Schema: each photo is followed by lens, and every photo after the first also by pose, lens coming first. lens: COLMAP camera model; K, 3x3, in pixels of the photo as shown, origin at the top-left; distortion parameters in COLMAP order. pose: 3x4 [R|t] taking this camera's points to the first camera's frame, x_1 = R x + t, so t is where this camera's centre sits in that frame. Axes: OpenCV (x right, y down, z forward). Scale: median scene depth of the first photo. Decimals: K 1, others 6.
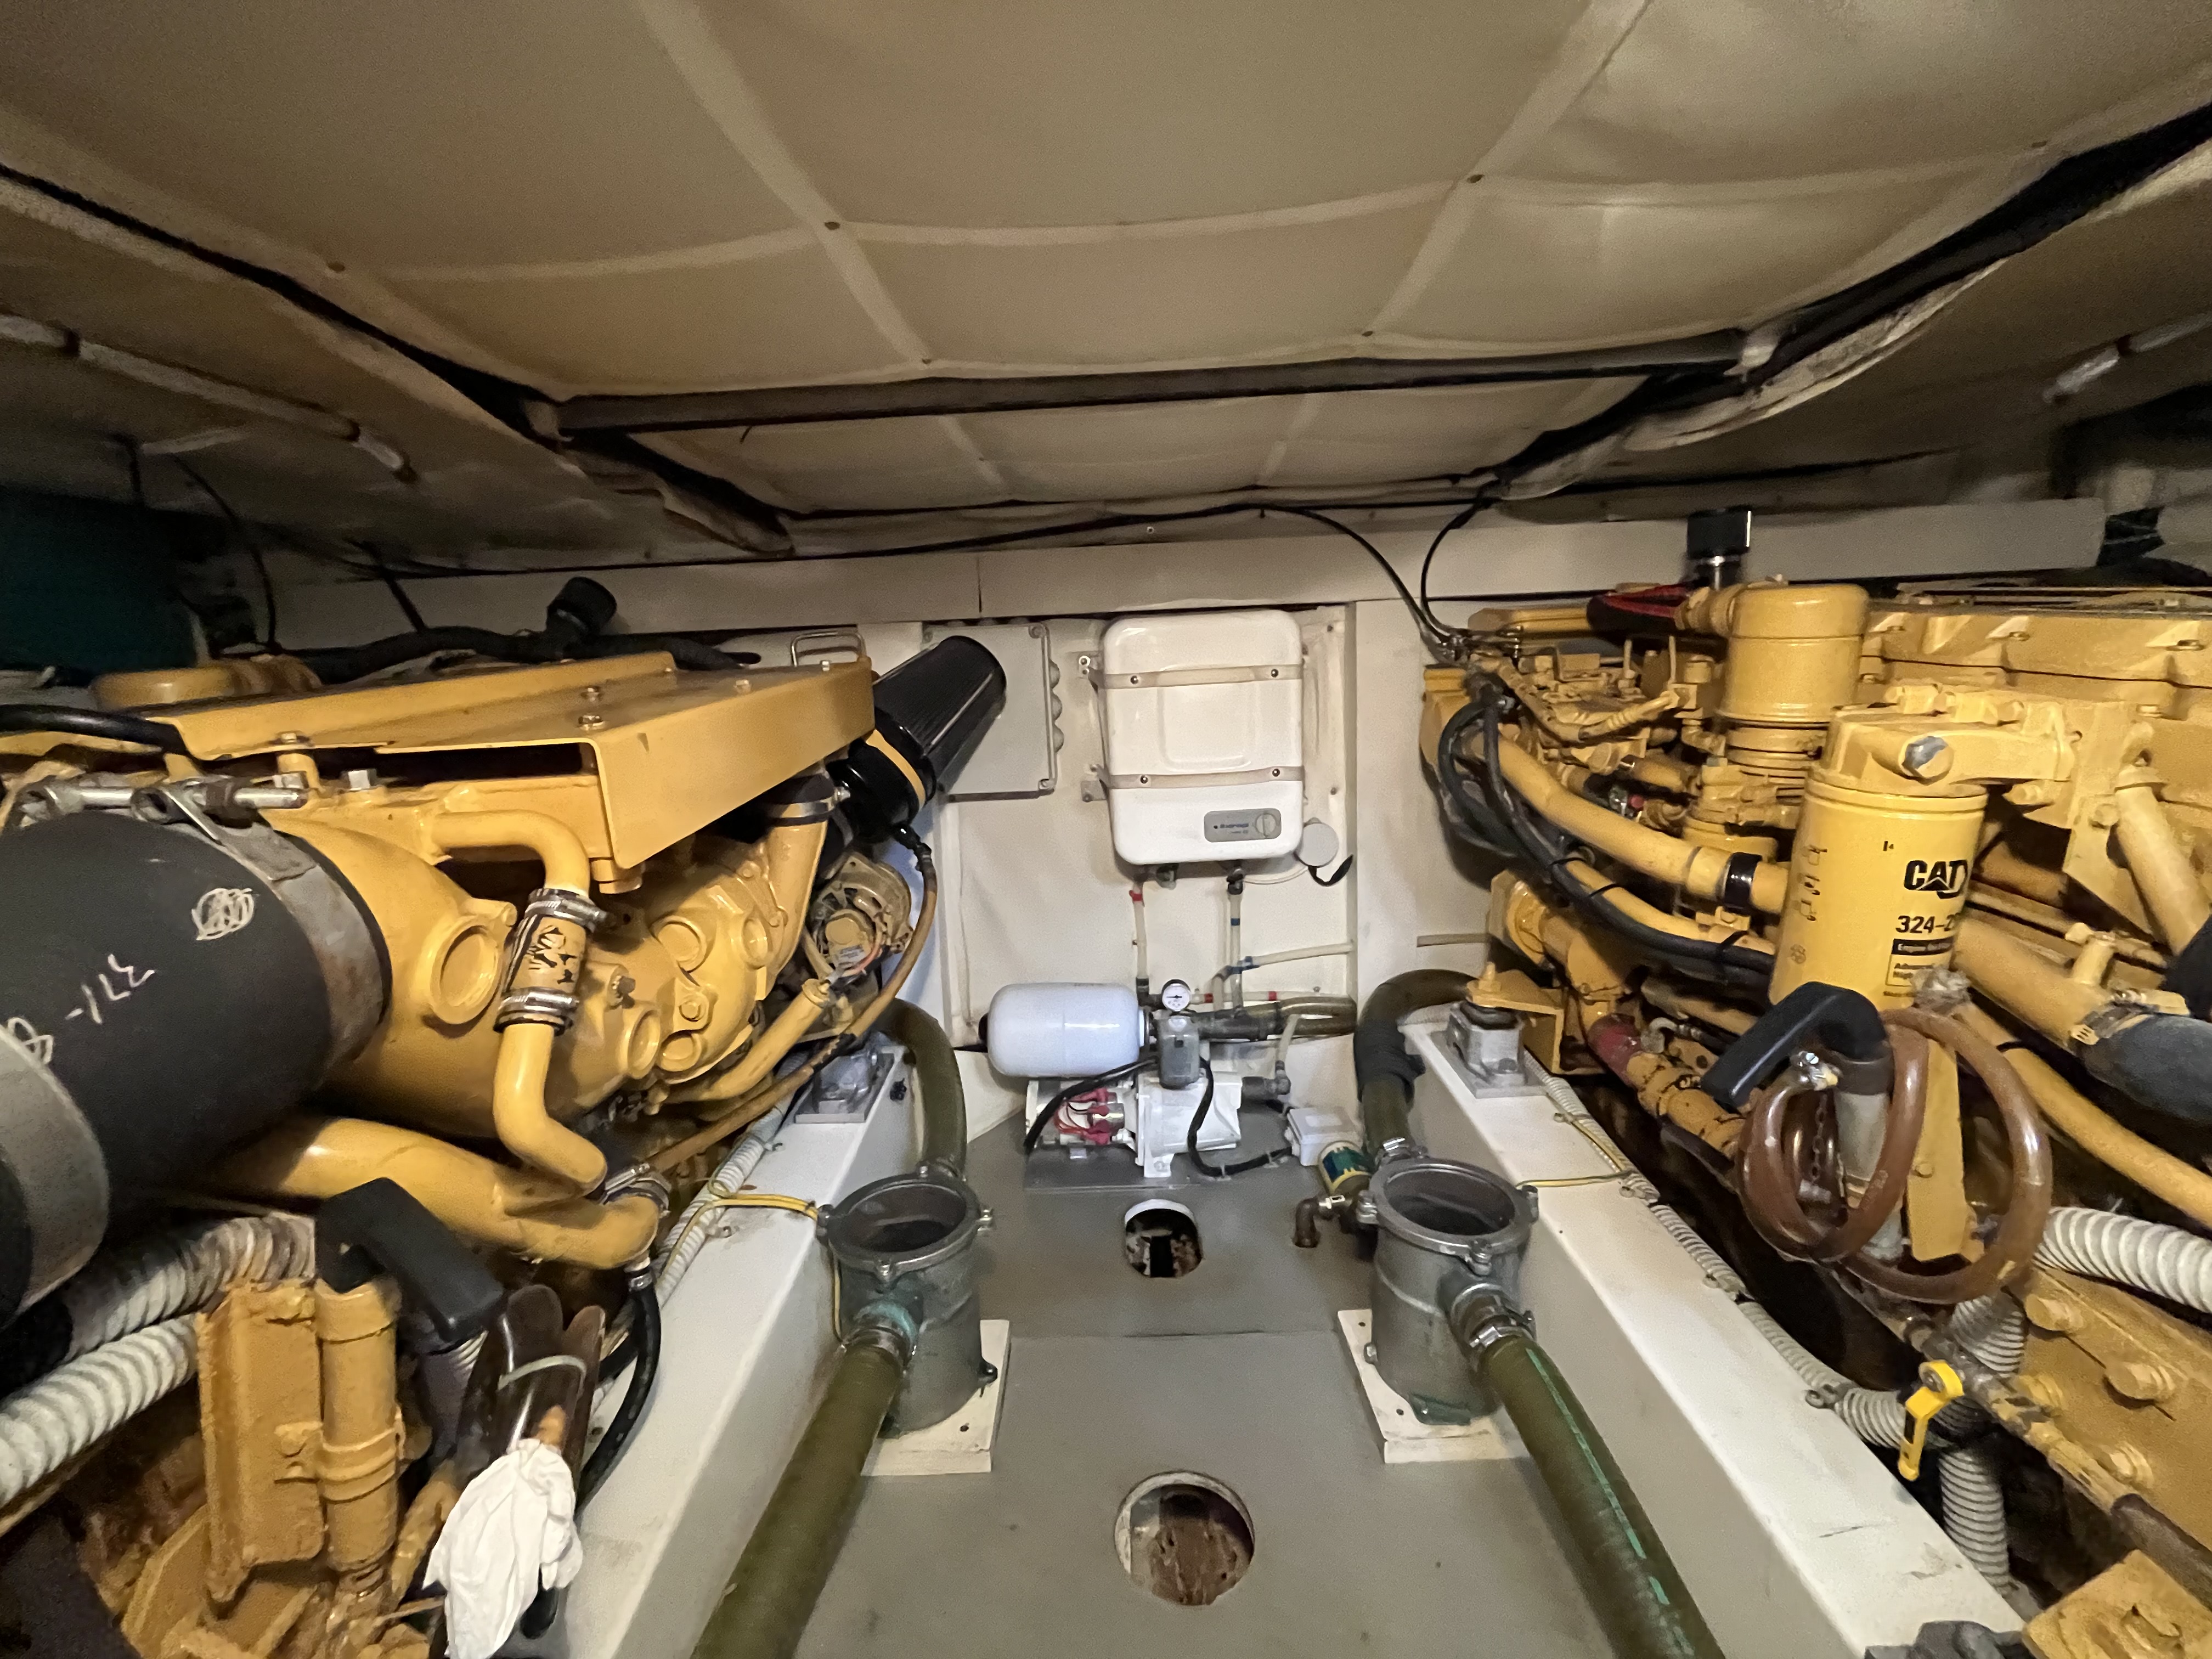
lens RADIAL K [[898.4, 0, 1102.8], [0, 898.4, 828.3], [0, 0, 1]] dist [-0.005376, 0.000419]
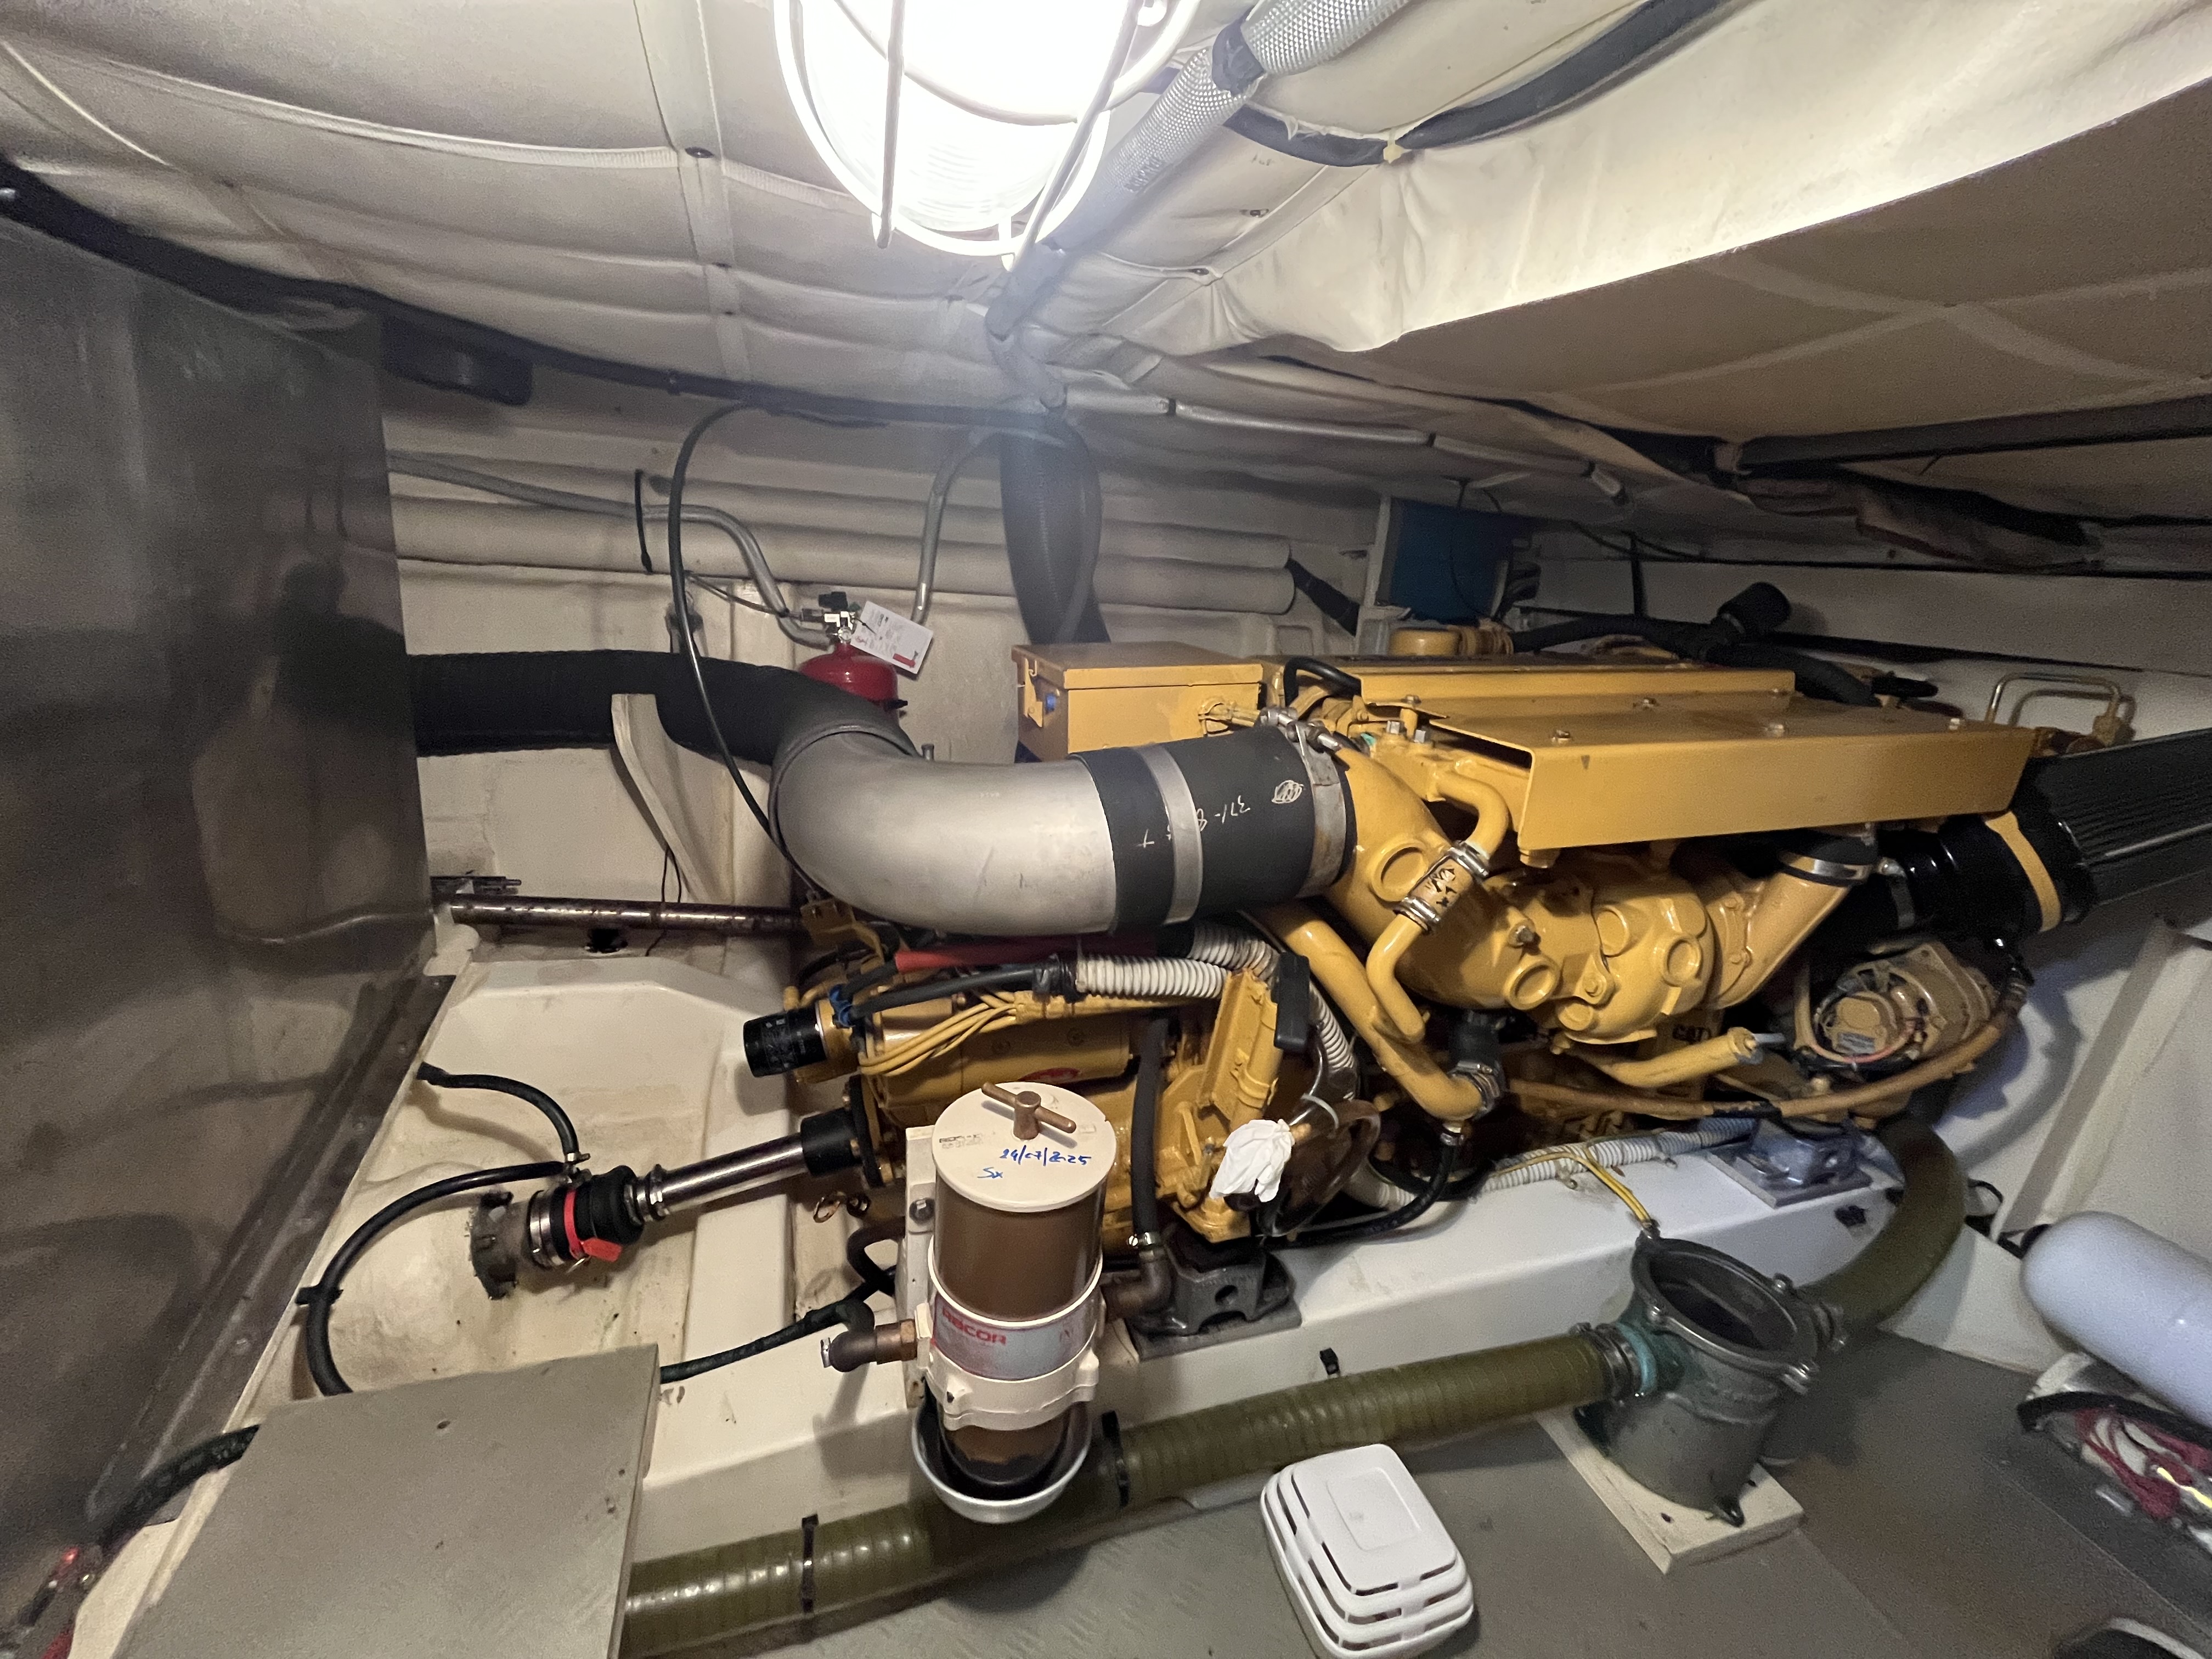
lens RADIAL K [[896.9, 0, 1104.3], [0, 896.9, 831.7], [0, 0, 1]] dist [-0.003054, 0.000216]
pose [[0.306146, 0.341081, -0.888785, 0.250131], [-0.284732, 0.923682, 0.256396, -0.080031], [0.908407, 0.174570, 0.379898, -0.038161]]
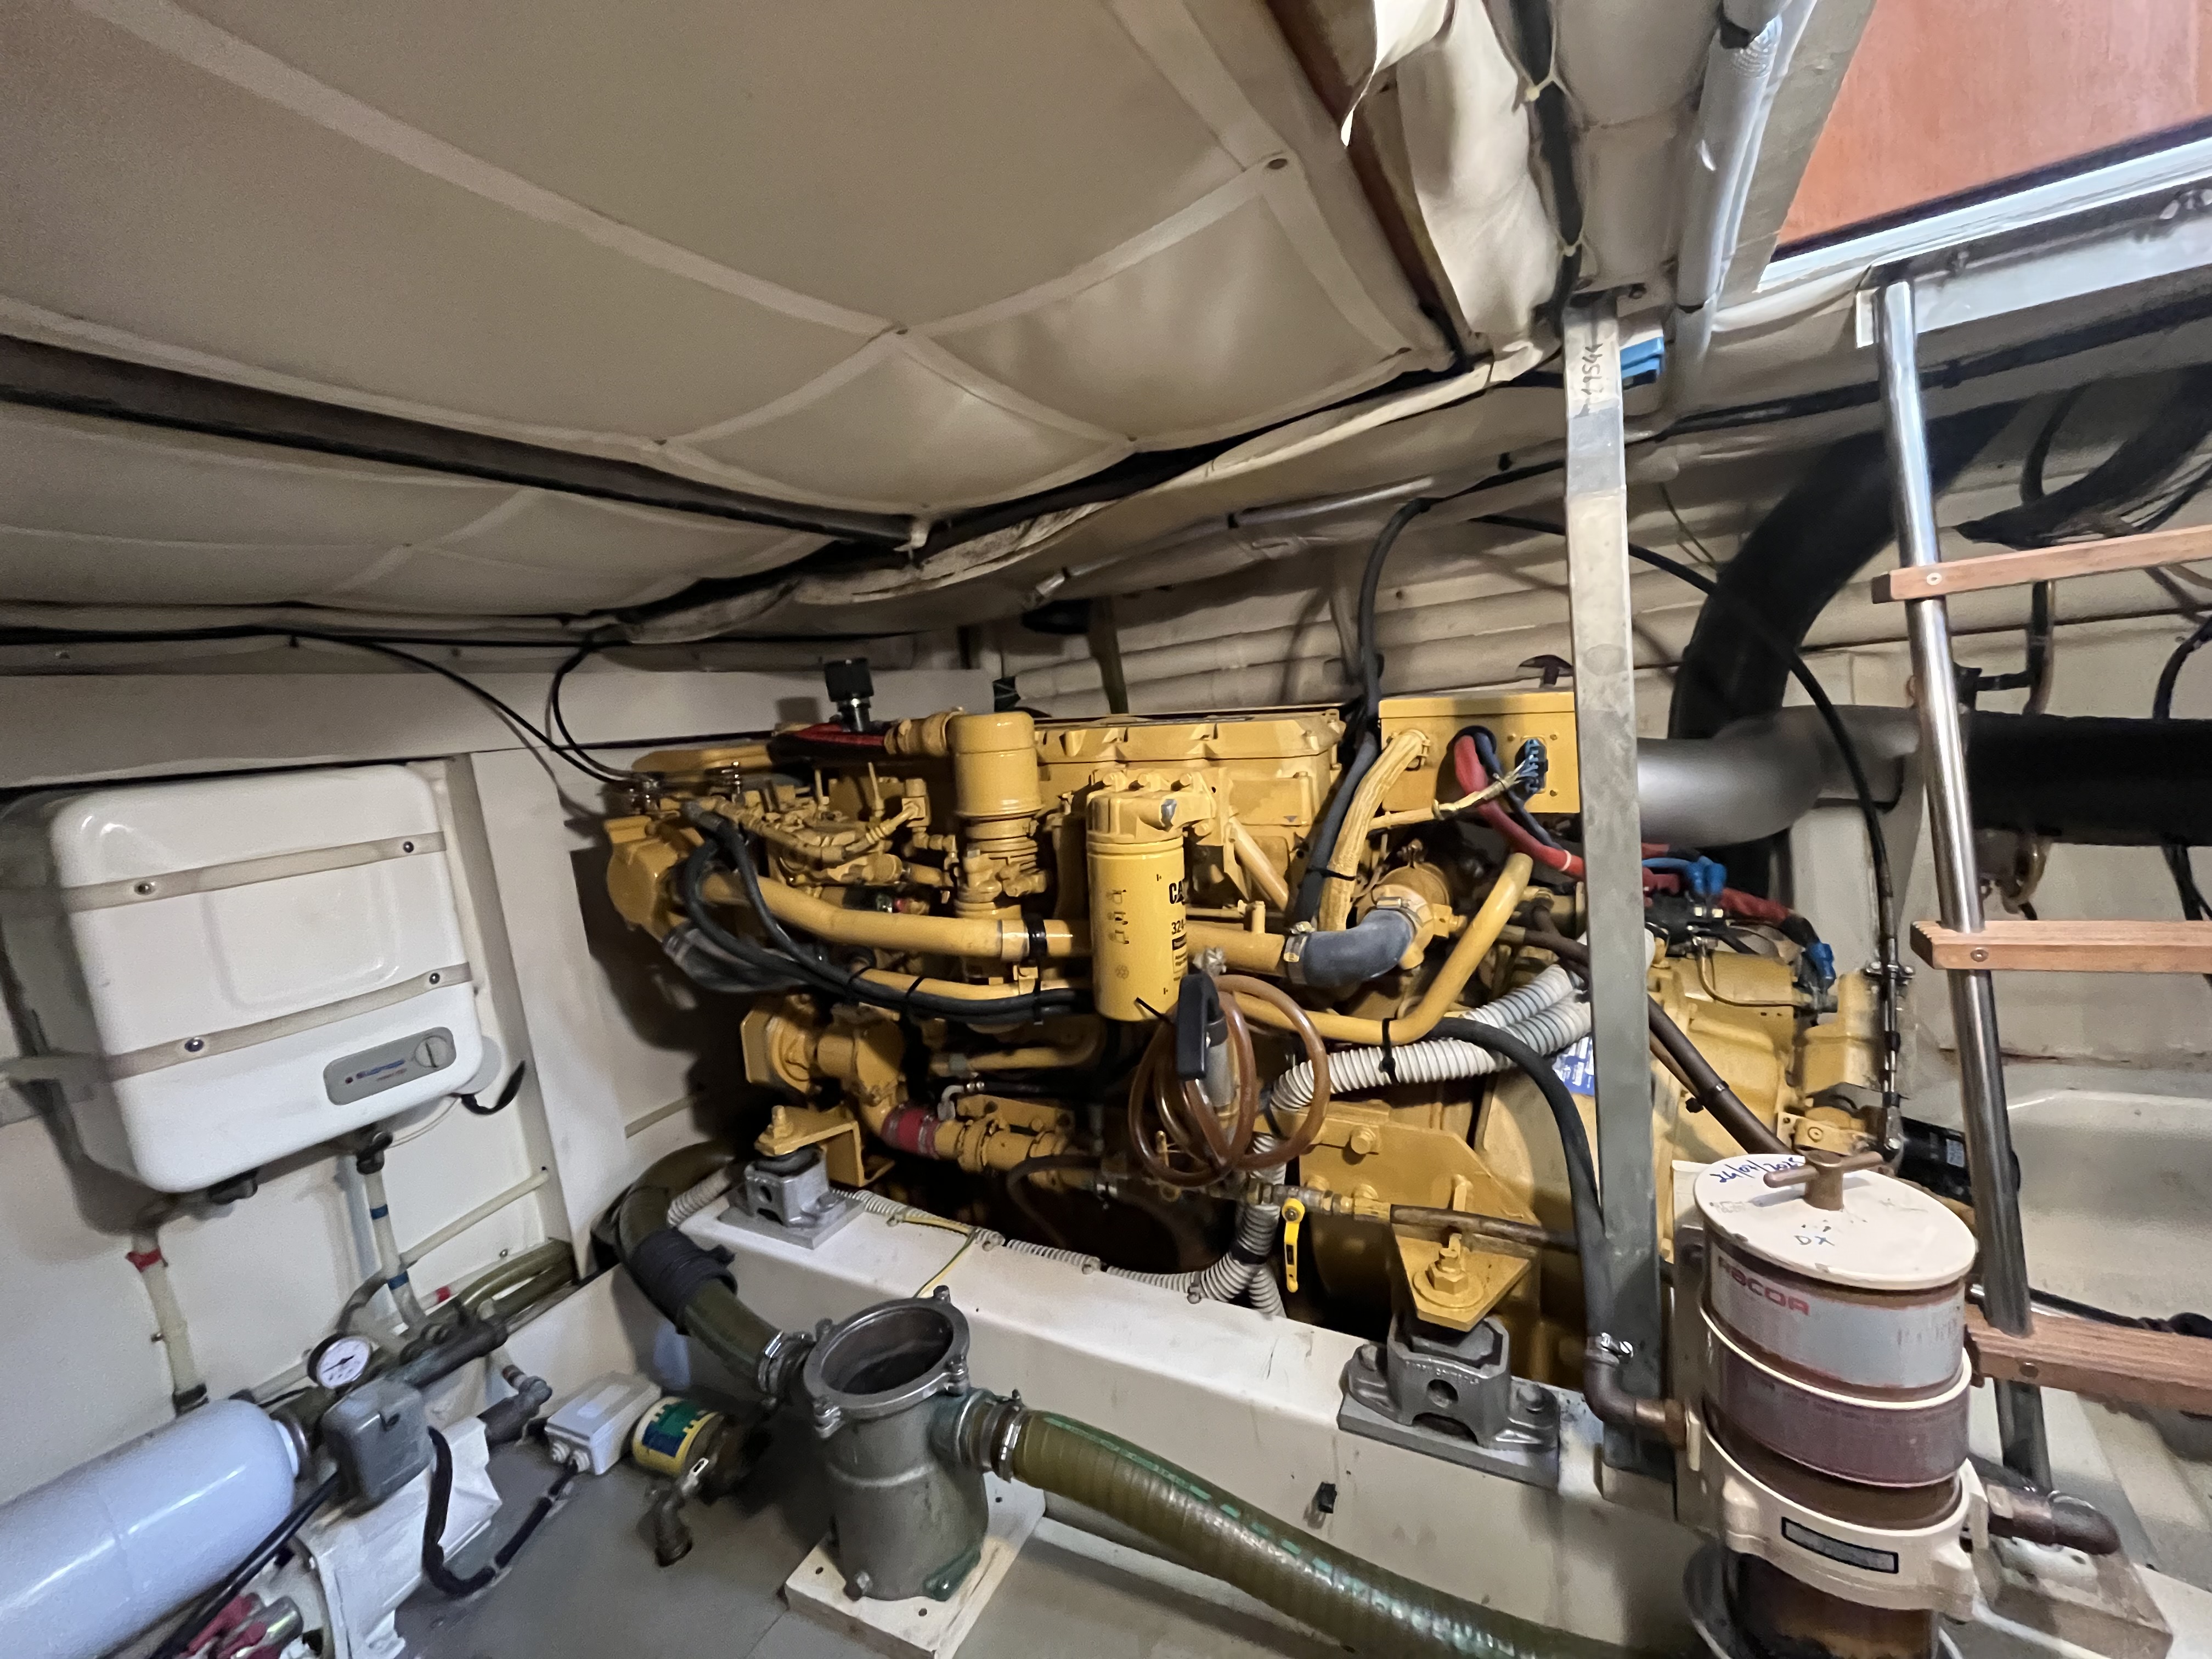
lens RADIAL K [[898.4, 0, 1102.8], [0, 898.4, 828.3], [0, 0, 1]] dist [-0.005376, 0.000419]
pose [[0.468461, -0.109139, 0.876717, -0.264346], [0.263383, 0.964470, -0.020672, -0.031265], [-0.843311, 0.240596, 0.480562, 0.226123]]
